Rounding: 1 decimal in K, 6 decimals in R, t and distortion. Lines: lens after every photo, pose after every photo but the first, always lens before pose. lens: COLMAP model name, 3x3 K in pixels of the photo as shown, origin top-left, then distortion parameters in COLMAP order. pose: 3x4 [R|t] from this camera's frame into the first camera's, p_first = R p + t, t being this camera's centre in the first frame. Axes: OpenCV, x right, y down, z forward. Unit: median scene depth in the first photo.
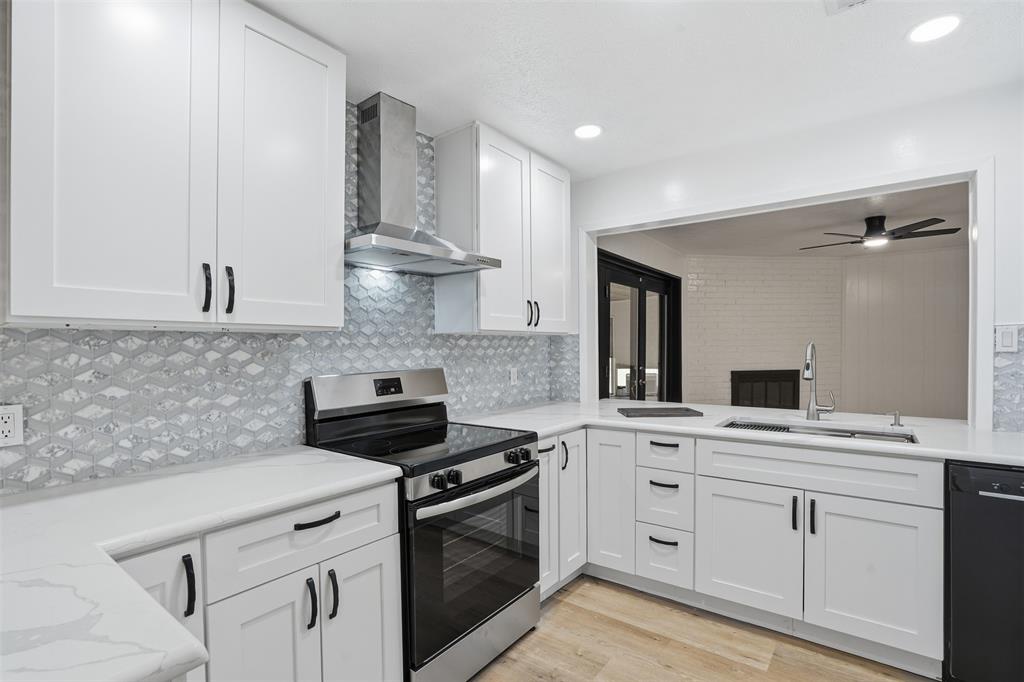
lens RADIAL K [[481.6, 0, 503.9], [0, 481.6, 348.4], [0, 0, 1]] dist [-0.040769, 0.009842]
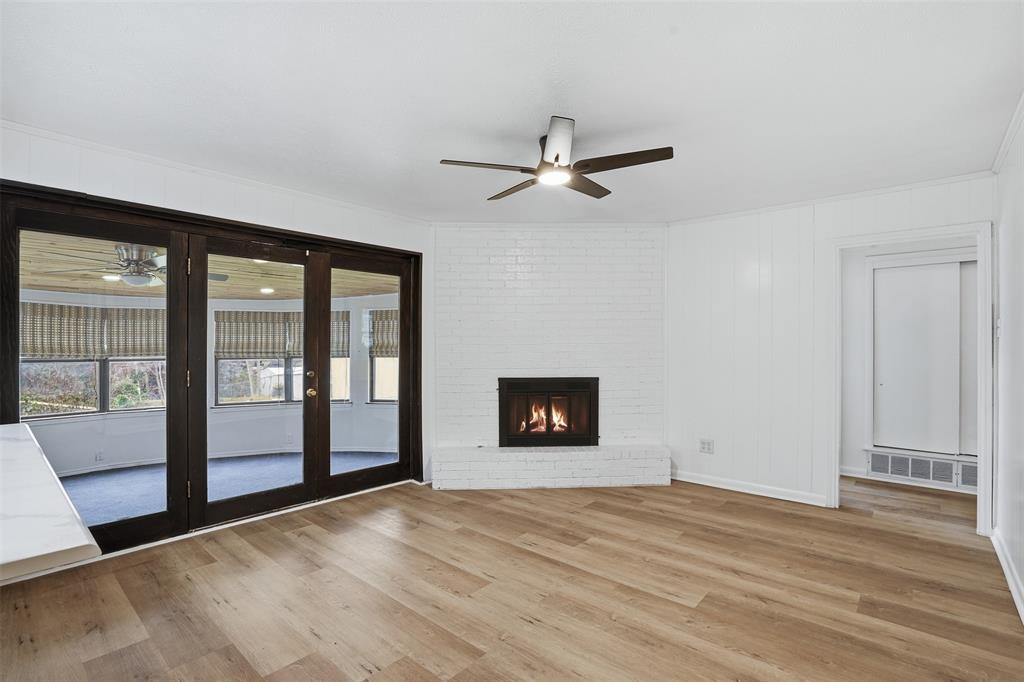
lens RADIAL K [[481.6, 0, 503.8], [0, 481.6, 343.9], [0, 0, 1]] dist [-0.040769, 0.009842]
pose [[0.998149, 0.010421, -0.059922, 1.375109], [-0.010303, 0.999944, 0.002269, -0.021131], [0.059943, -0.001647, 0.998200, 0.619655]]
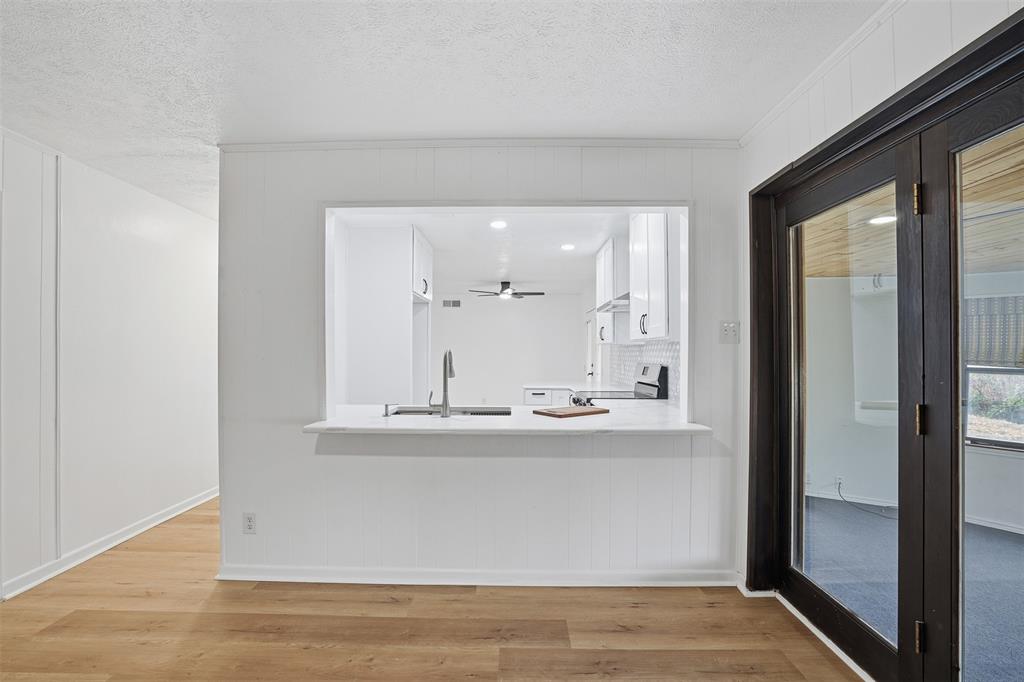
lens RADIAL K [[481.6, 0, 510.3], [0, 481.6, 351.5], [0, 0, 1]] dist [-0.040769, 0.009842]
pose [[-0.790692, 0.007749, -0.612165, 1.278165], [0.003589, 0.999961, 0.008022, -0.014027], [0.612204, 0.004146, -0.790689, 2.120791]]
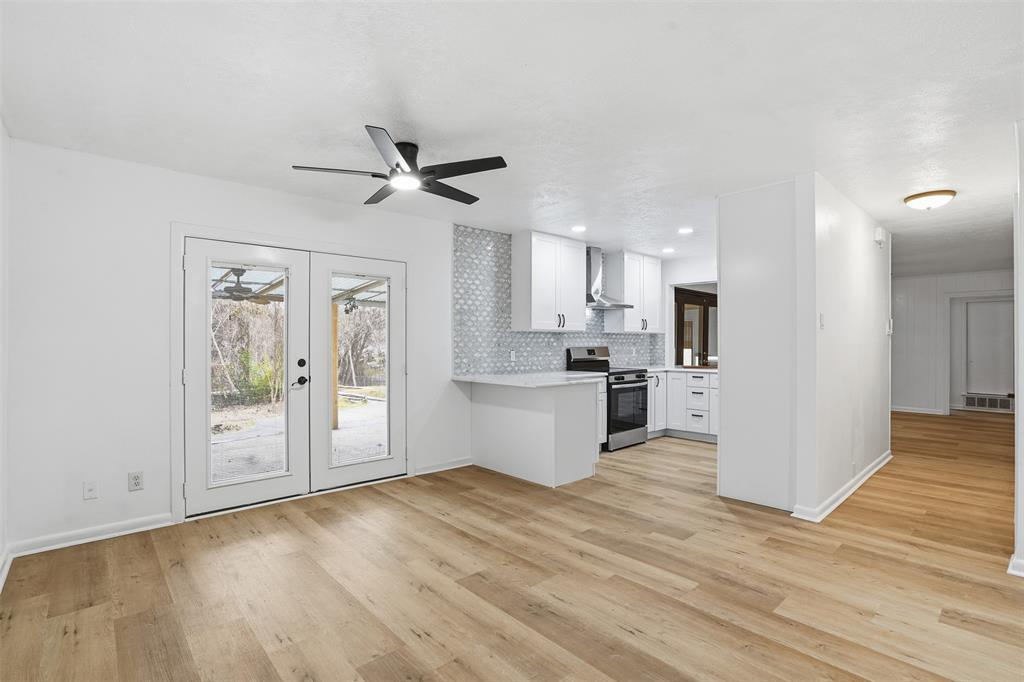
lens RADIAL K [[481.6, 0, 507.9], [0, 481.6, 344.0], [0, 0, 1]] dist [-0.040769, 0.009842]
pose [[0.984447, 0.009963, -0.175401, -0.222432], [-0.010271, 0.999947, -0.000853, 0.039475], [0.175384, 0.002641, 0.984497, -1.738129]]
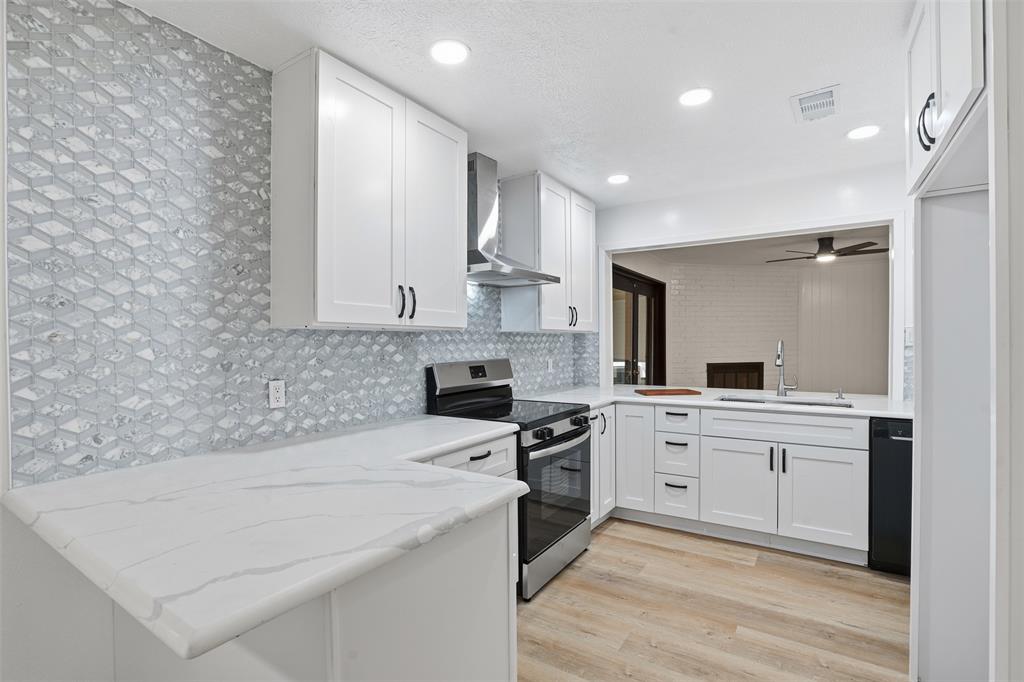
lens RADIAL K [[481.6, 0, 503.5], [0, 481.6, 345.3], [0, 0, 1]] dist [-0.040769, 0.009842]
pose [[0.997553, 0.000983, 0.069901, -0.257007], [-0.001123, 0.999997, 0.001963, 0.003181], [-0.069899, -0.002037, 0.997552, -0.327003]]
